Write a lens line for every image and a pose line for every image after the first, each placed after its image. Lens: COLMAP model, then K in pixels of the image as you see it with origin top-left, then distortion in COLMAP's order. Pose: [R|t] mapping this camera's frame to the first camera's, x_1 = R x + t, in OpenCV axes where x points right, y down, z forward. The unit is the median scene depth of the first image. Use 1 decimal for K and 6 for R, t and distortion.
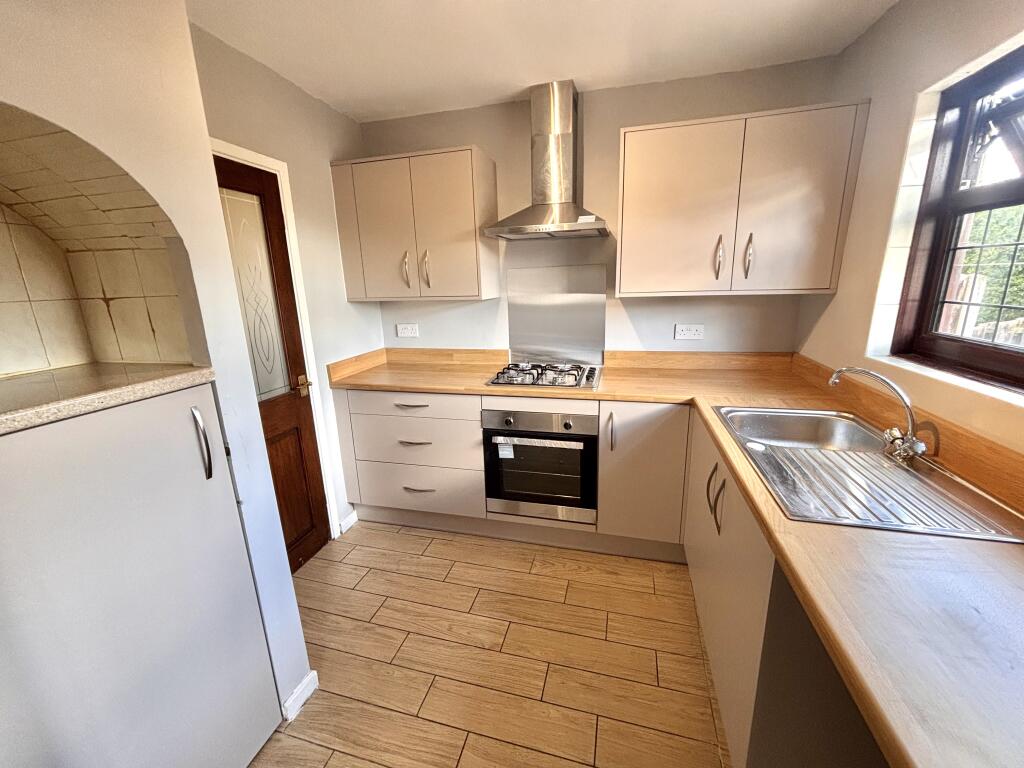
lens RADIAL K [[413.7, 0, 512.0], [0, 413.7, 384.0], [0, 0, 1]] dist [-0.000413, -0.000117]
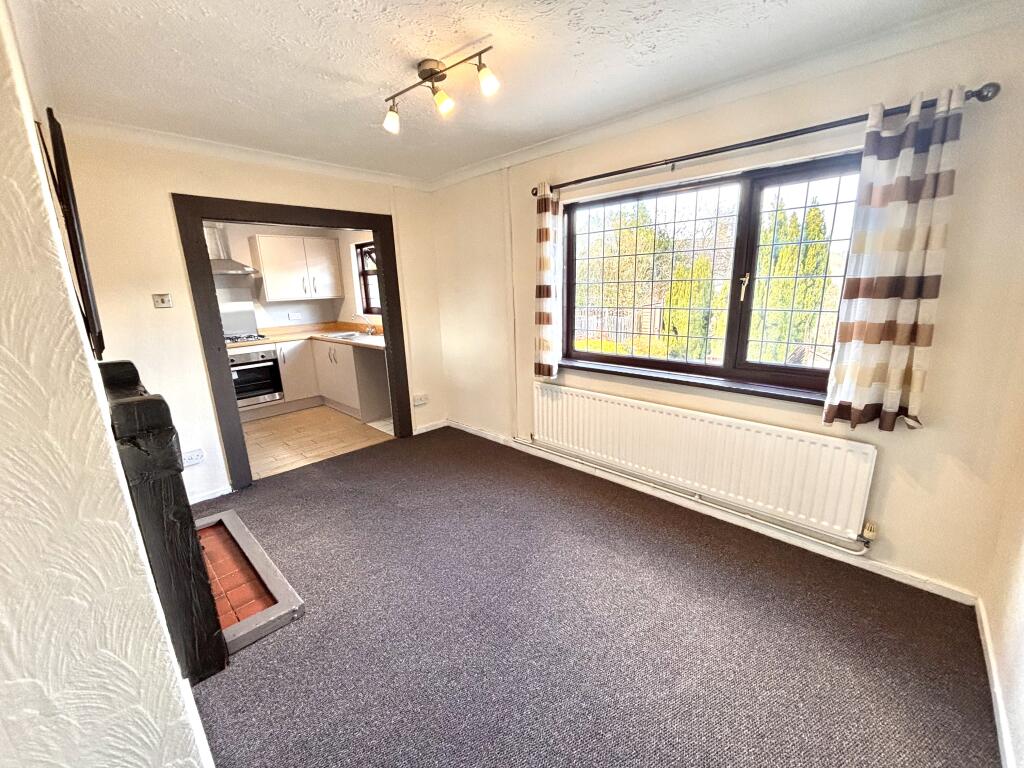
lens RADIAL K [[413.7, 0, 512.0], [0, 413.7, 384.0], [0, 0, 1]] dist [-0.000413, -0.000117]
pose [[0.480141, -0.196974, 0.854790, -1.224548], [0.230303, 0.968584, 0.093834, 0.358754], [-0.846419, 0.151807, 0.510420, -1.358490]]
